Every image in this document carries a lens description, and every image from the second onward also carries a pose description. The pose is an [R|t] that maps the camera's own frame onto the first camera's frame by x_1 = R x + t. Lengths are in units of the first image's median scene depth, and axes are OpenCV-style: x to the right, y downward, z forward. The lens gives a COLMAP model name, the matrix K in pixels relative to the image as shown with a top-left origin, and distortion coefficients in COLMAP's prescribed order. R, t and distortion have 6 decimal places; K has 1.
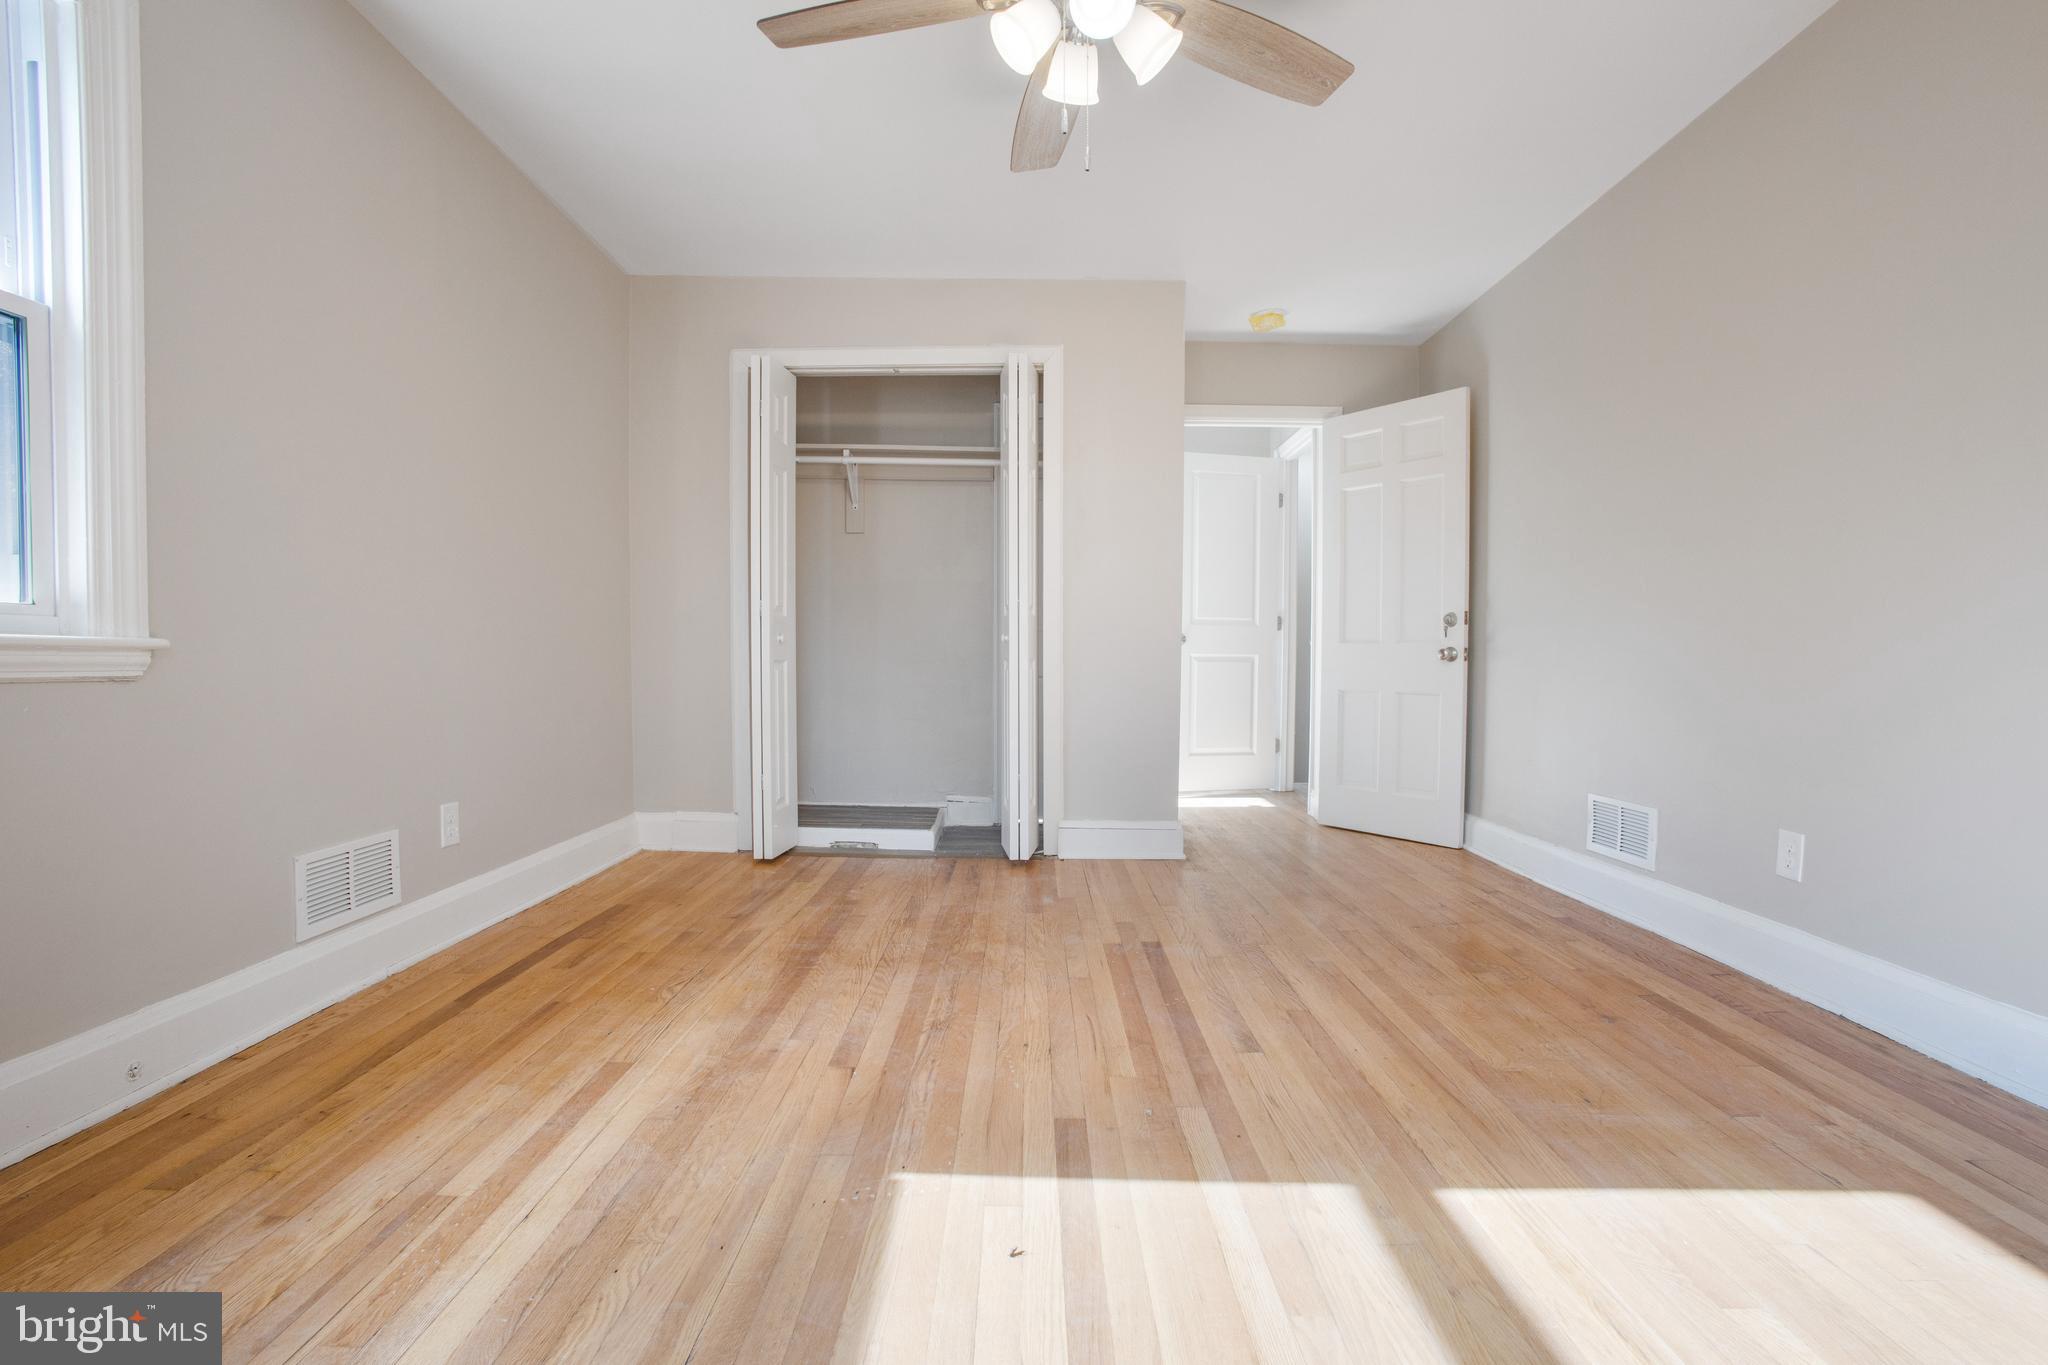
lens RADIAL K [[932.0, 0, 1013.7], [0, 932.0, 679.5], [0, 0, 1]] dist [-0.080018, 0.026958]
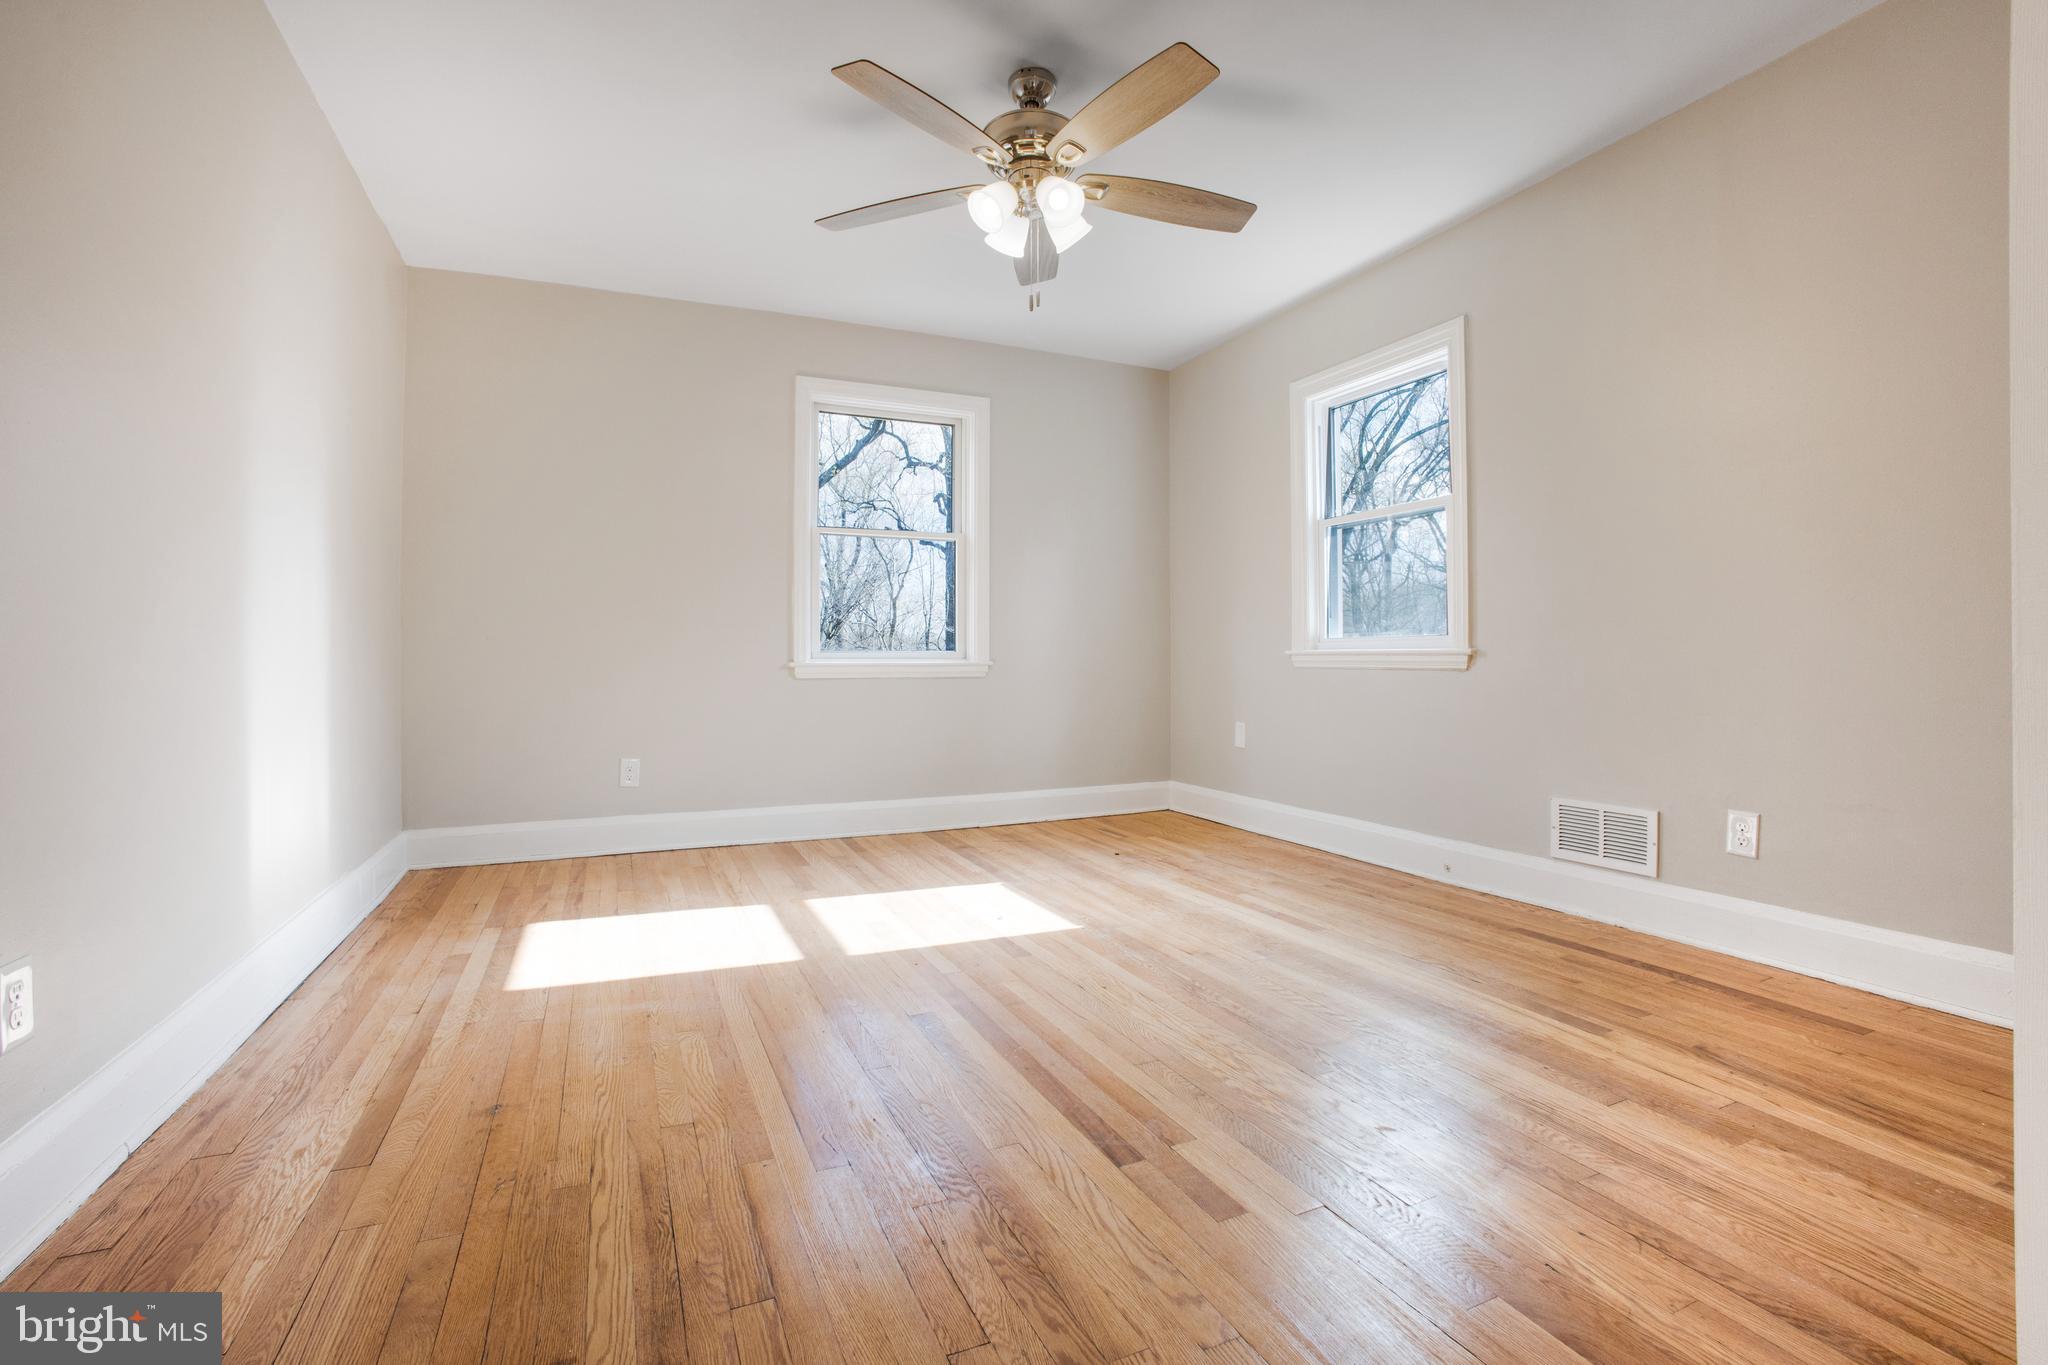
lens RADIAL K [[932.0, 0, 1013.7], [0, 932.0, 679.5], [0, 0, 1]] dist [-0.080018, 0.026958]
pose [[-0.911088, 0.006480, -0.412160, 0.627429], [-0.010094, 0.999226, 0.038022, -0.039970], [0.412087, 0.038802, -0.910318, 2.093554]]
